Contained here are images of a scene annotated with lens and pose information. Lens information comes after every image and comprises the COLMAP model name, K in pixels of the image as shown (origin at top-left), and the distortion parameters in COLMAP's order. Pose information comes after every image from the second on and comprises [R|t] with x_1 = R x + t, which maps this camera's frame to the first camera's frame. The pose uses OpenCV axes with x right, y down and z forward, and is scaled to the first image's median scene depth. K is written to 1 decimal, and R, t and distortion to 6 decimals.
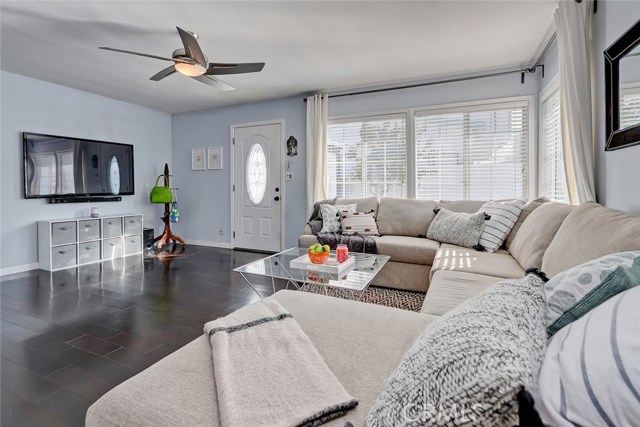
lens RADIAL K [[308.6, 0, 313.3], [0, 308.6, 188.4], [0, 0, 1]] dist [0.000497, -0.000345]
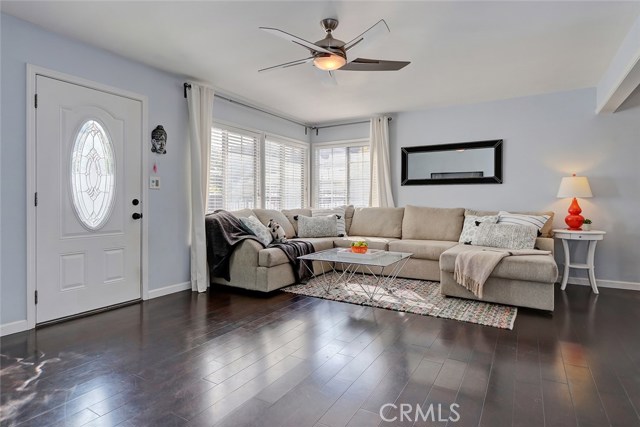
lens RADIAL K [[355.2, 0, 320.8], [0, 355.2, 200.1], [0, 0, 1]] dist [-0.001185, -0.000427]
pose [[0.088115, 0.004926, 0.996098, -1.093321], [0.005478, 0.999970, -0.005430, 0.007618], [-0.996095, 0.005936, 0.088085, 0.734704]]
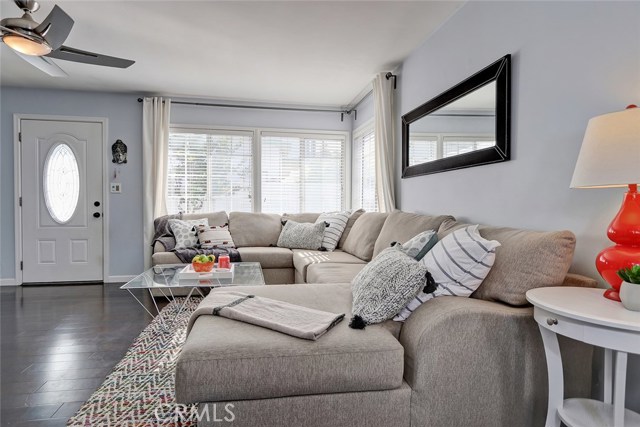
lens RADIAL K [[349.3, 0, 320.0], [0, 349.3, 213.5], [0, 0, 1]] dist [-0.001519, -0.000611]
pose [[0.805134, -0.009614, 0.593015, -0.253042], [-0.001145, 0.999842, 0.017765, 0.016136], [-0.593092, -0.014982, 0.804995, -0.115937]]
